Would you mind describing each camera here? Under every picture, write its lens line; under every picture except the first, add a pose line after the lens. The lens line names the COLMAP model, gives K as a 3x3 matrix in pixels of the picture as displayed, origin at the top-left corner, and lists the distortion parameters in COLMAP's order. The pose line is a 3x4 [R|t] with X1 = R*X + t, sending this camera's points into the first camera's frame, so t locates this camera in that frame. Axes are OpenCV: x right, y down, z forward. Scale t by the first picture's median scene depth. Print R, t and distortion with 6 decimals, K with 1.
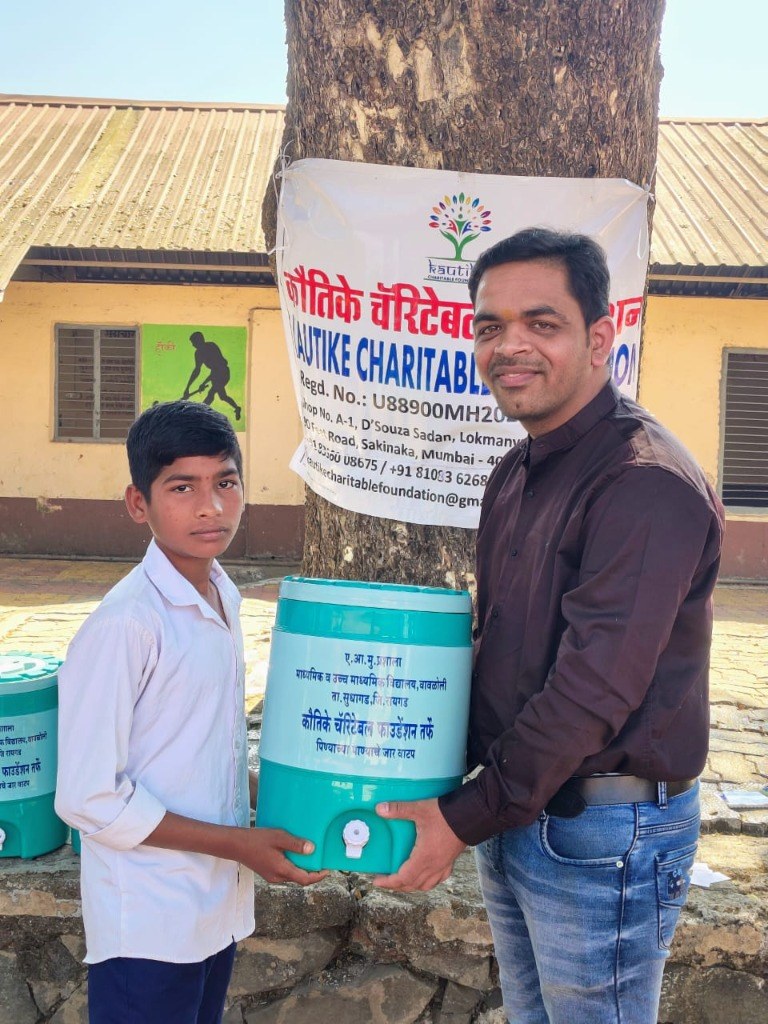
lens RADIAL K [[1390.9, 0, 379.7], [0, 1390.9, 529.6], [0, 0, 1]] dist [0.018565, 0.000000]
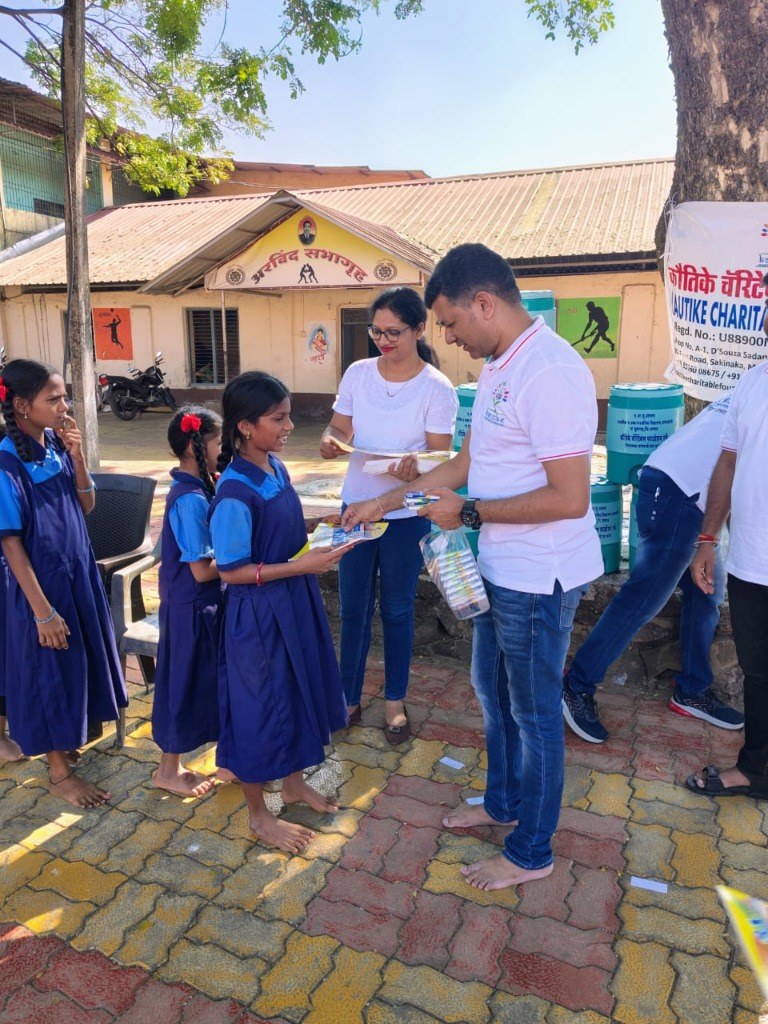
lens RADIAL K [[766.0, 0, 369.0], [0, 766.0, 498.0], [0, 0, 1]] dist [0.046901, -0.060571]
pose [[0.924304, 0.042565, -0.379277, -0.036452], [-0.001810, 0.994239, 0.107170, 0.007509], [0.381654, -0.098371, 0.919056, -0.111258]]
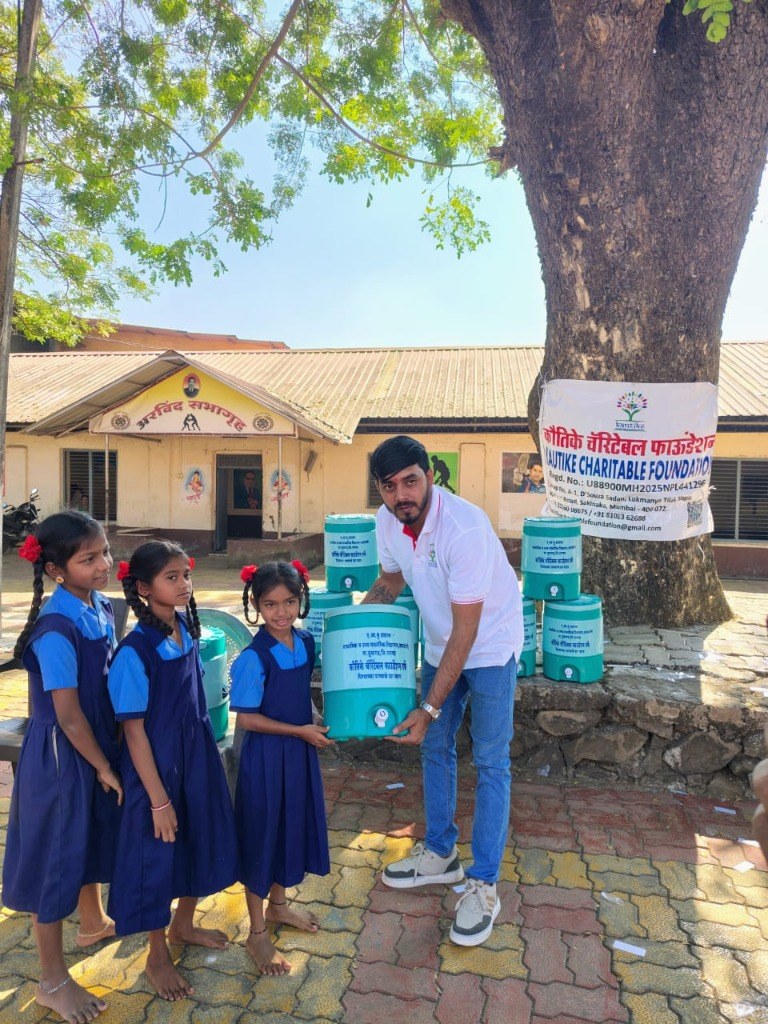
lens RADIAL K [[696.7, 0, 366.9], [0, 696.7, 515.4], [0, 0, 1]] dist [0.032691, -0.030567]
pose [[0.983881, -0.004657, -0.178763, -0.155931], [-0.005089, 0.998527, -0.054025, 0.022573], [0.178751, 0.054064, 0.982408, -0.178160]]
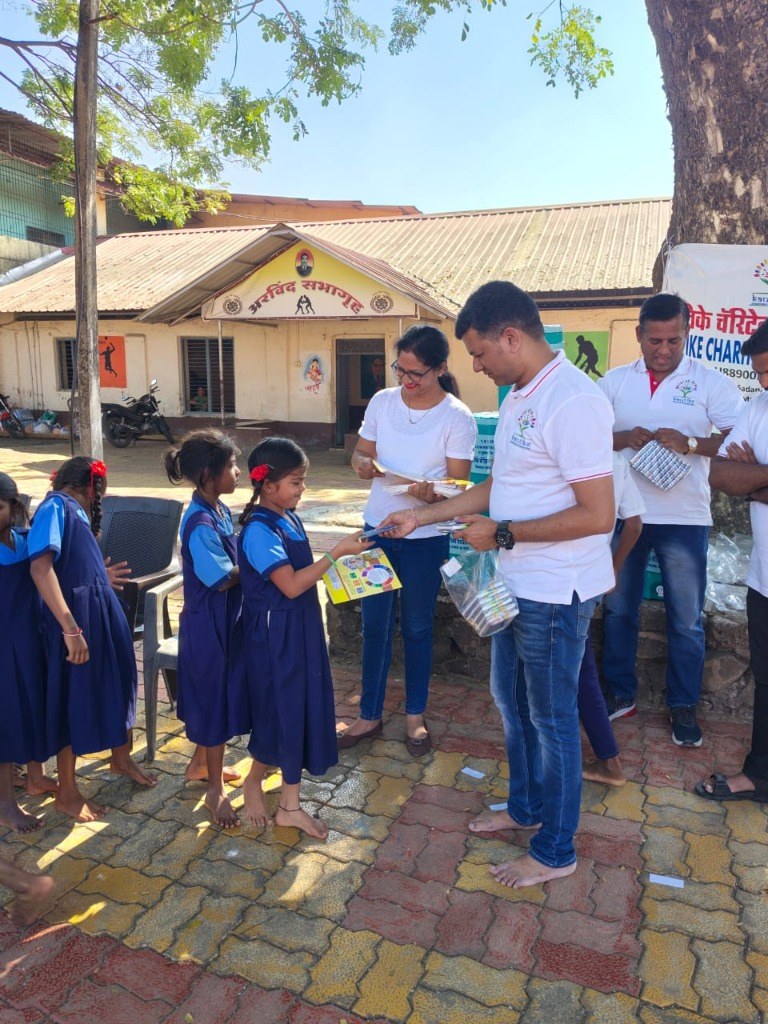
lens RADIAL K [[766.0, 0, 383.8], [0, 766.0, 507.6], [0, 0, 1]] dist [0.046901, -0.060571]
pose [[0.937448, 0.036304, -0.346228, -0.057449], [-0.008816, 0.996704, 0.080639, 0.012312], [0.348014, -0.072543, 0.934678, -0.158894]]
